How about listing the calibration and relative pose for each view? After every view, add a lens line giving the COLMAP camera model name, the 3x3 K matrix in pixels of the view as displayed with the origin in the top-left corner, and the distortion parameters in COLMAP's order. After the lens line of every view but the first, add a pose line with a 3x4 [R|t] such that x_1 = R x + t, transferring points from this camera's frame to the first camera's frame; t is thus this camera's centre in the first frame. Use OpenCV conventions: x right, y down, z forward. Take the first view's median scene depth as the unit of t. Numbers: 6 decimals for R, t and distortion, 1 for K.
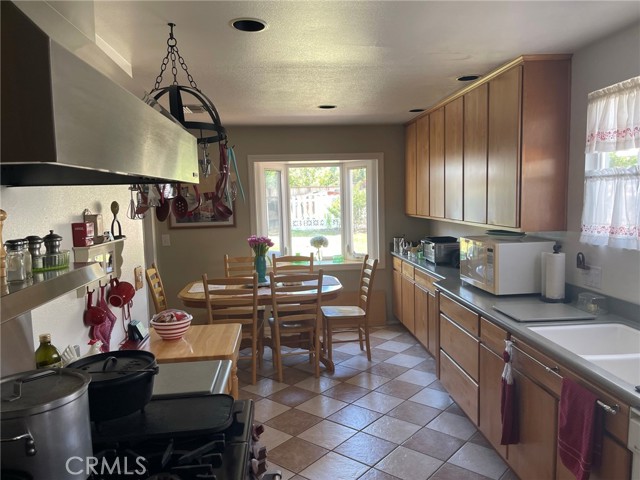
lens RADIAL K [[484.8, 0, 318.4], [0, 484.8, 236.0], [0, 0, 1]] dist [0.055121, -0.070334]
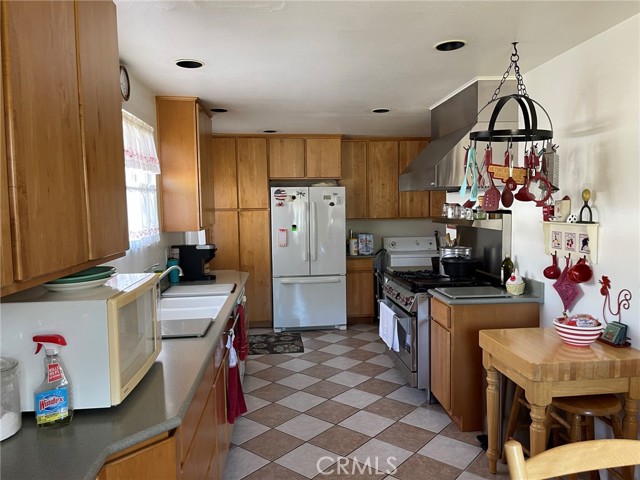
lens RADIAL K [[484.8, 0, 318.4], [0, 484.8, 236.0], [0, 0, 1]] dist [0.055121, -0.070334]
pose [[-0.999234, 0.039104, -0.001462, 0.178073], [0.038469, 0.988485, 0.146348, -0.145666], [0.007168, 0.146179, -0.989232, 2.029160]]
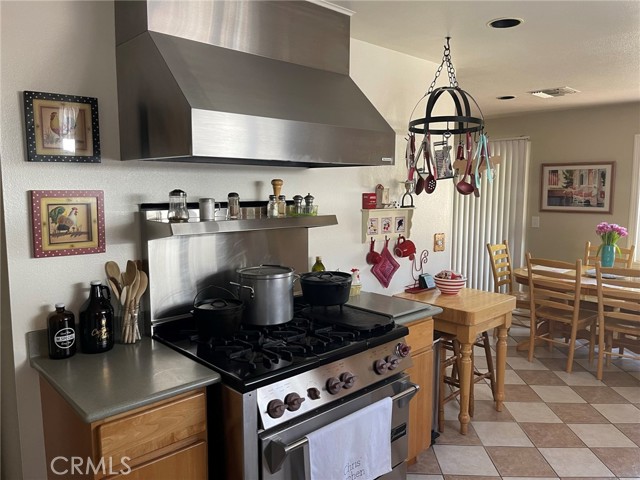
lens RADIAL K [[484.8, 0, 318.4], [0, 484.8, 236.0], [0, 0, 1]] dist [0.055121, -0.070334]
pose [[0.621860, 0.114697, -0.774684, 0.468640], [-0.089610, 0.993141, 0.075108, 0.004708], [0.777985, 0.022713, 0.627872, -0.026137]]
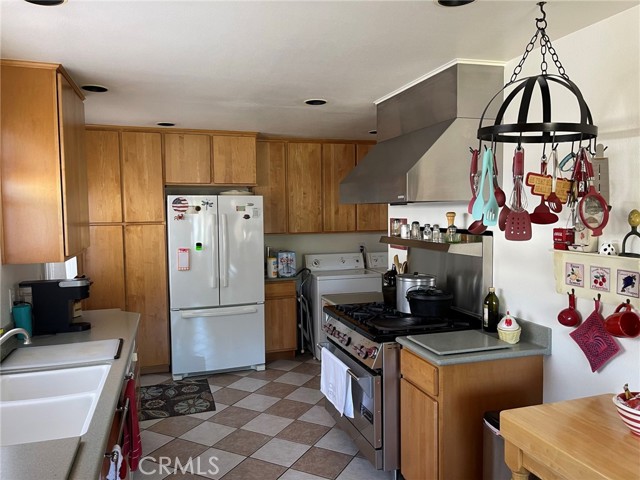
lens RADIAL K [[484.8, 0, 318.4], [0, 484.8, 236.0], [0, 0, 1]] dist [0.055121, -0.070334]
pose [[-0.974105, 0.047399, -0.221070, 0.252920], [0.015850, 0.989688, 0.142358, -0.145766], [0.225538, 0.135168, -0.964812, 1.610376]]
